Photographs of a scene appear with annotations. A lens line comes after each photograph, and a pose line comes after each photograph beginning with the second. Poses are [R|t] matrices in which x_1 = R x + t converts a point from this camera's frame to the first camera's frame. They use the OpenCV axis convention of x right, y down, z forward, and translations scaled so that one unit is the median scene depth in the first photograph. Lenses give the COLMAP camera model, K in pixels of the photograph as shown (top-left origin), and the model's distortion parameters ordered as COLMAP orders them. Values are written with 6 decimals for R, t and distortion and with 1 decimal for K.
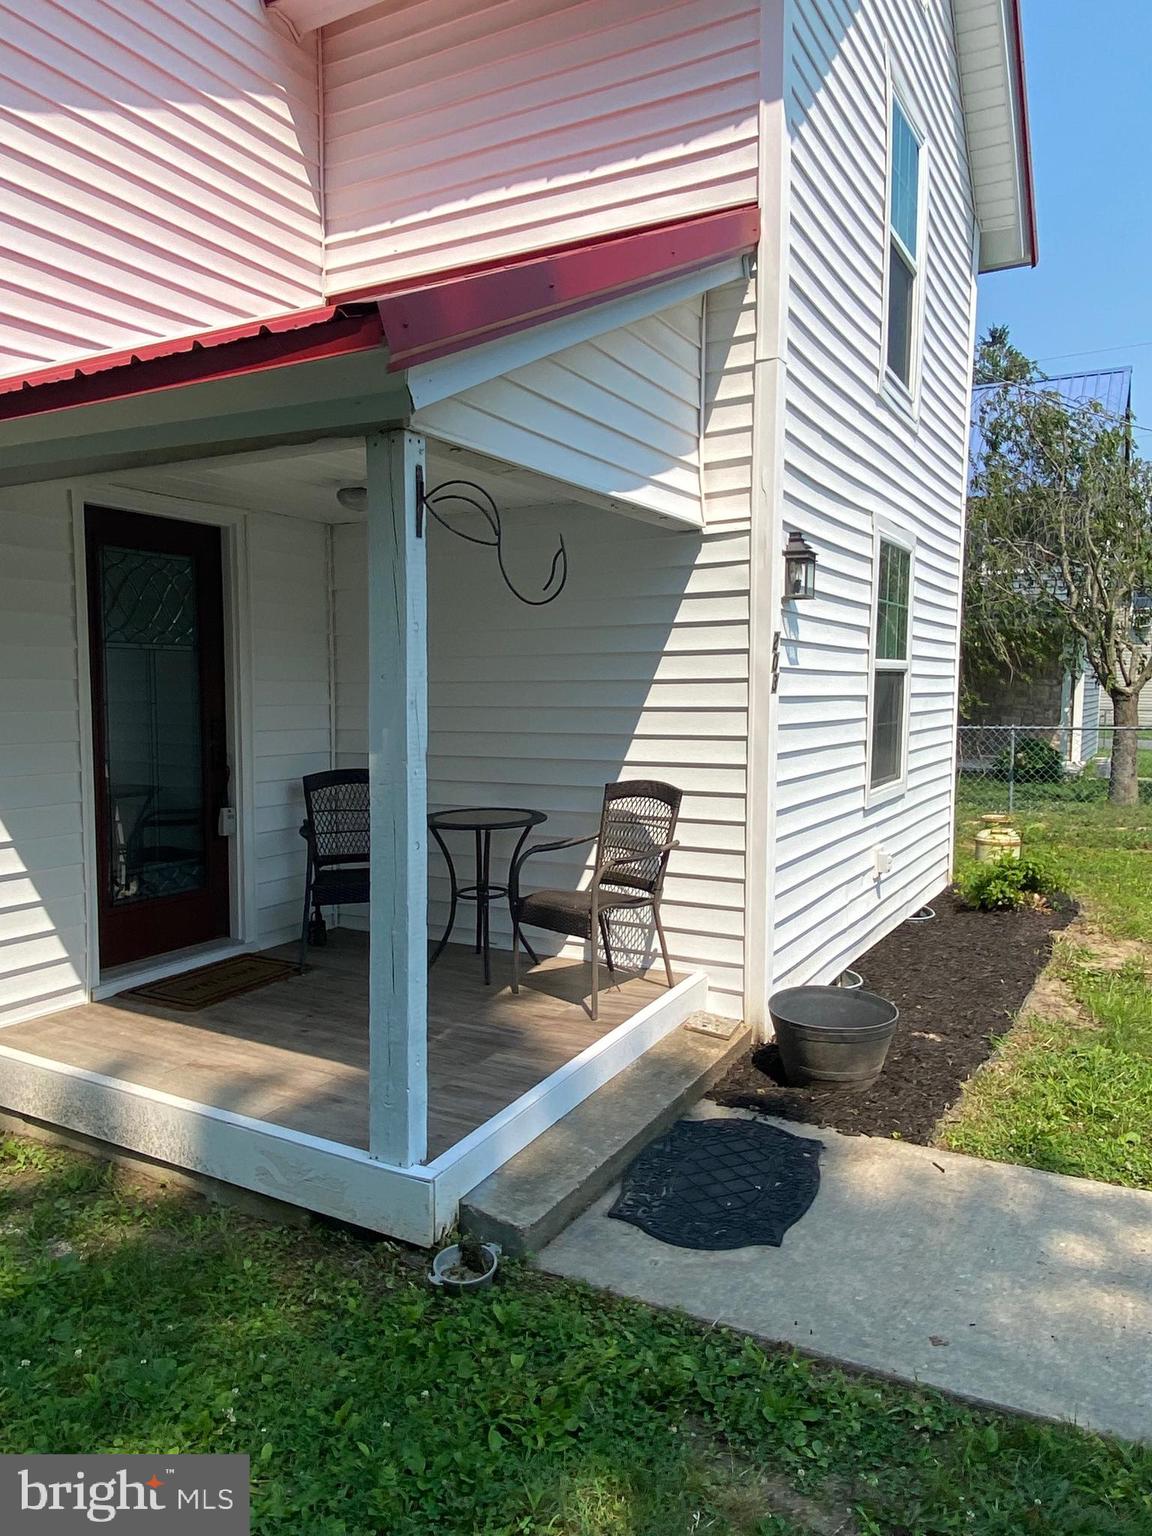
lens RADIAL K [[1057.4, 0, 576.0], [0, 1057.4, 768.0], [0, 0, 1]] dist [0.003390, 0.001008]
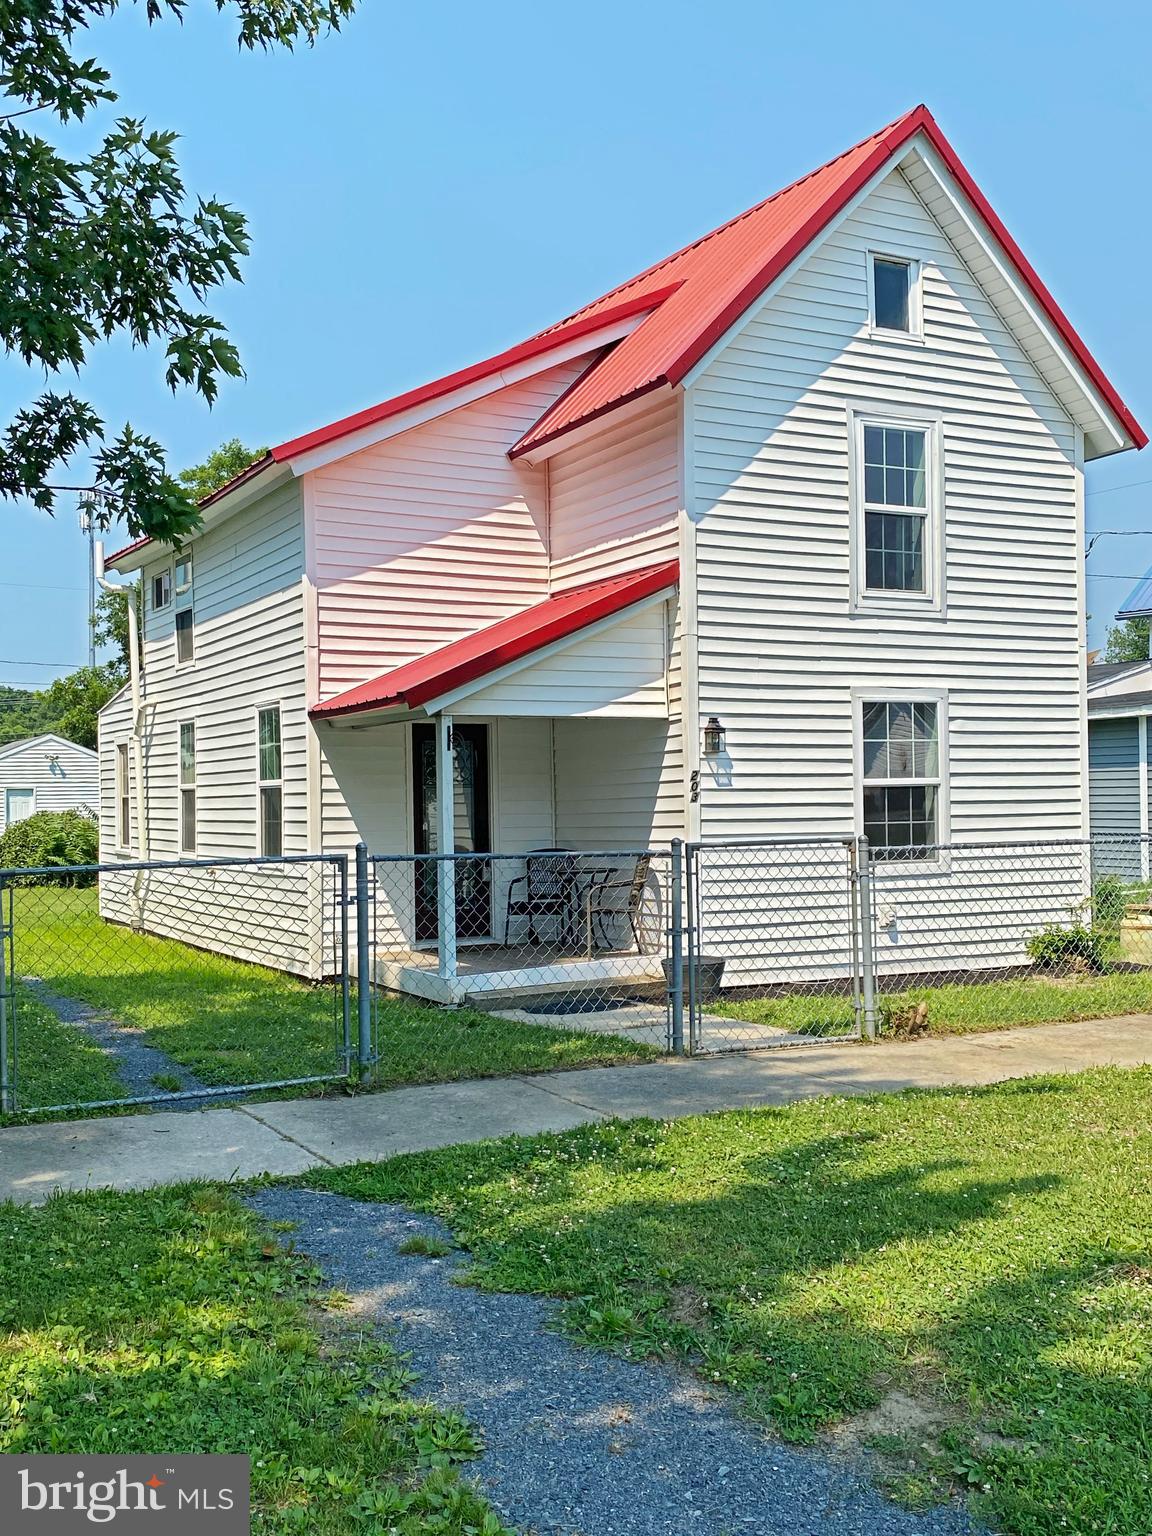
lens RADIAL K [[1323.1, 0, 575.7], [0, 1323.1, 807.6], [0, 0, 1]] dist [0.002456, 0.004199]
pose [[0.848890, -0.017280, -0.528288, 1.175876], [-0.021737, 0.997479, -0.067556, 0.097299], [0.528123, 0.068831, 0.846374, -1.054839]]
